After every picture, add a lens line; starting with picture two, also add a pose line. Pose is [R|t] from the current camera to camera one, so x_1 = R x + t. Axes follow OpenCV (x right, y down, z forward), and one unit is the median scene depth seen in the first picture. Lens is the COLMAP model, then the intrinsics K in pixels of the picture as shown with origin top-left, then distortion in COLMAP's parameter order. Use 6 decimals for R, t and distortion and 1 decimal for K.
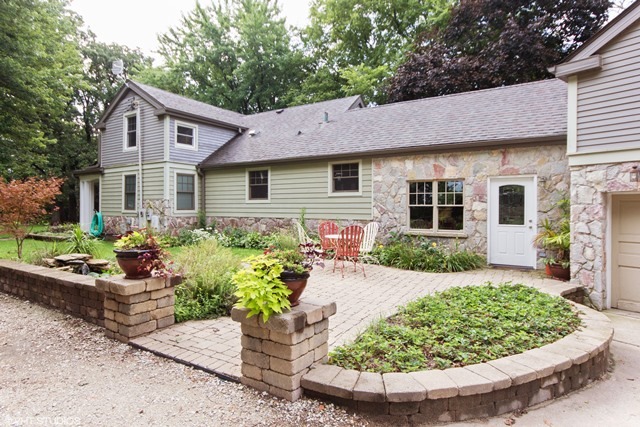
lens RADIAL K [[374.9, 0, 319.5], [0, 374.9, 200.4], [0, 0, 1]] dist [0.001684, -0.000092]
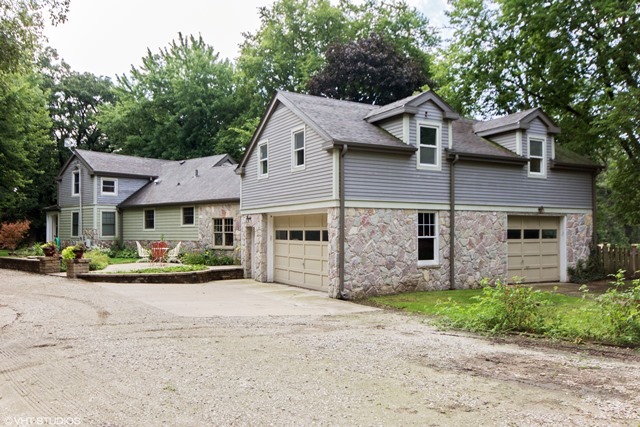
lens RADIAL K [[528.7, 0, 320.0], [0, 528.7, 213.5], [0, 0, 1]] dist [-0.006405, -0.003793]
pose [[0.992767, -0.010393, -0.119603, 0.756582], [0.008391, 0.999816, -0.017229, -0.020683], [0.119760, 0.016101, 0.992672, -1.029956]]
